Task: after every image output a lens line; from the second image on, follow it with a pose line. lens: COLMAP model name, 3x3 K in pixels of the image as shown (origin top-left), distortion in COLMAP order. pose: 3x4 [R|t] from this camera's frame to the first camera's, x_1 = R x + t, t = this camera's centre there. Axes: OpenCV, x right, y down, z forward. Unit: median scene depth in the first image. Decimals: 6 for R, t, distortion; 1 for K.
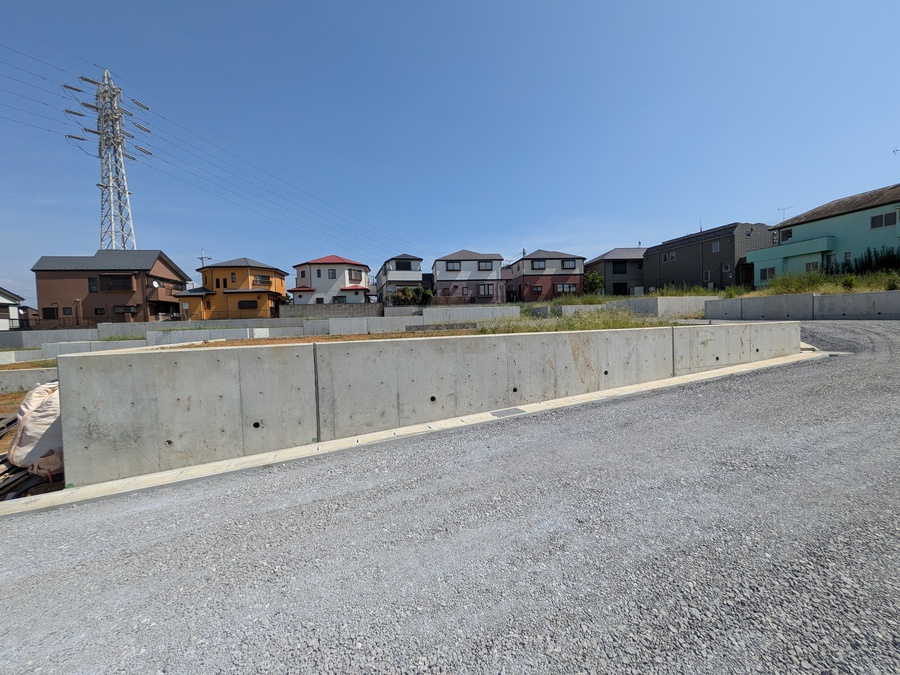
lens RADIAL K [[358.7, 0, 452.5], [0, 358.7, 335.3], [0, 0, 1]] dist [-0.002208, 0.000390]
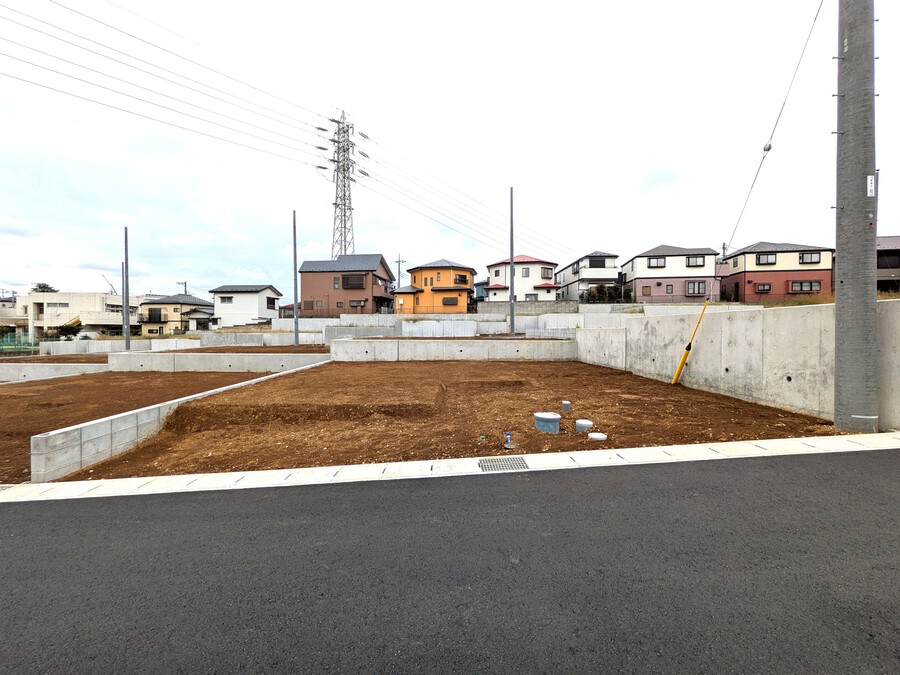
lens RADIAL K [[358.7, 0, 448.3], [0, 358.7, 334.7], [0, 0, 1]] dist [-0.002208, 0.000390]
pose [[0.946685, 0.041641, -0.319457, -0.211581], [-0.045333, 0.998963, -0.004126, 0.022957], [0.318954, 0.018388, 0.947592, -0.048700]]
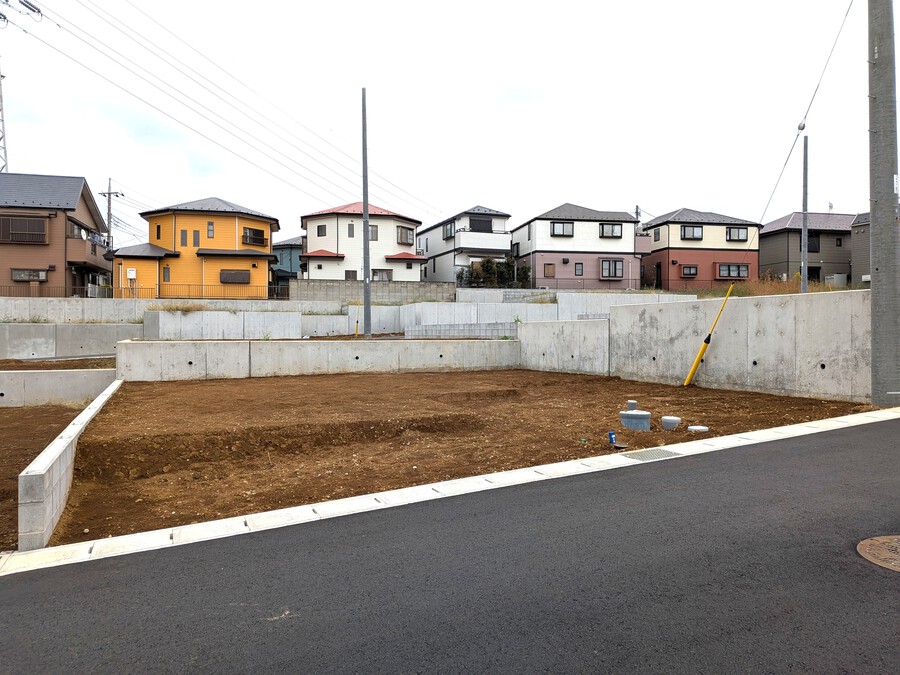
lens RADIAL K [[647.2, 0, 447.6], [0, 647.2, 333.9], [0, 0, 1]] dist [0.087928, -0.136786]
pose [[0.996315, 0.033886, 0.078786, -0.290800], [-0.031447, 0.998993, -0.031995, 0.033552], [-0.079791, 0.029400, 0.996378, -0.110226]]
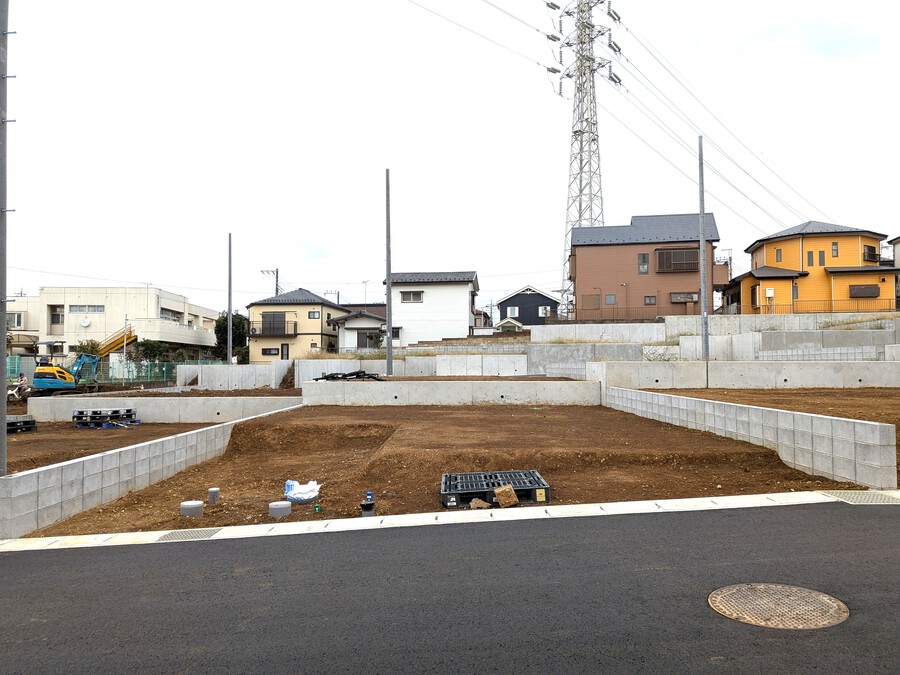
lens RADIAL K [[647.2, 0, 443.6], [0, 647.2, 351.1], [0, 0, 1]] dist [0.087928, -0.136786]
pose [[0.937410, 0.023520, -0.347434, -0.838635], [-0.039943, 0.998394, -0.040182, 0.096055], [0.345930, 0.051545, 0.936843, -0.339550]]
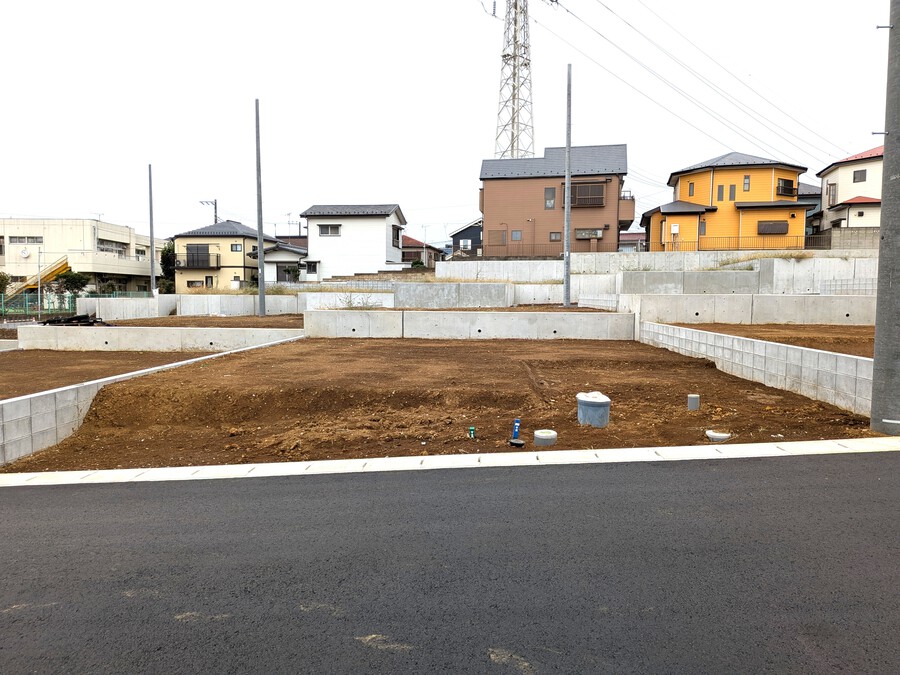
lens RADIAL K [[647.2, 0, 448.3], [0, 647.2, 329.1], [0, 0, 1]] dist [0.087928, -0.136786]
pose [[0.920461, 0.060828, -0.386071, -0.618046], [-0.049374, 0.997998, 0.039524, 0.068934], [0.387703, -0.017319, 0.921622, -0.240838]]
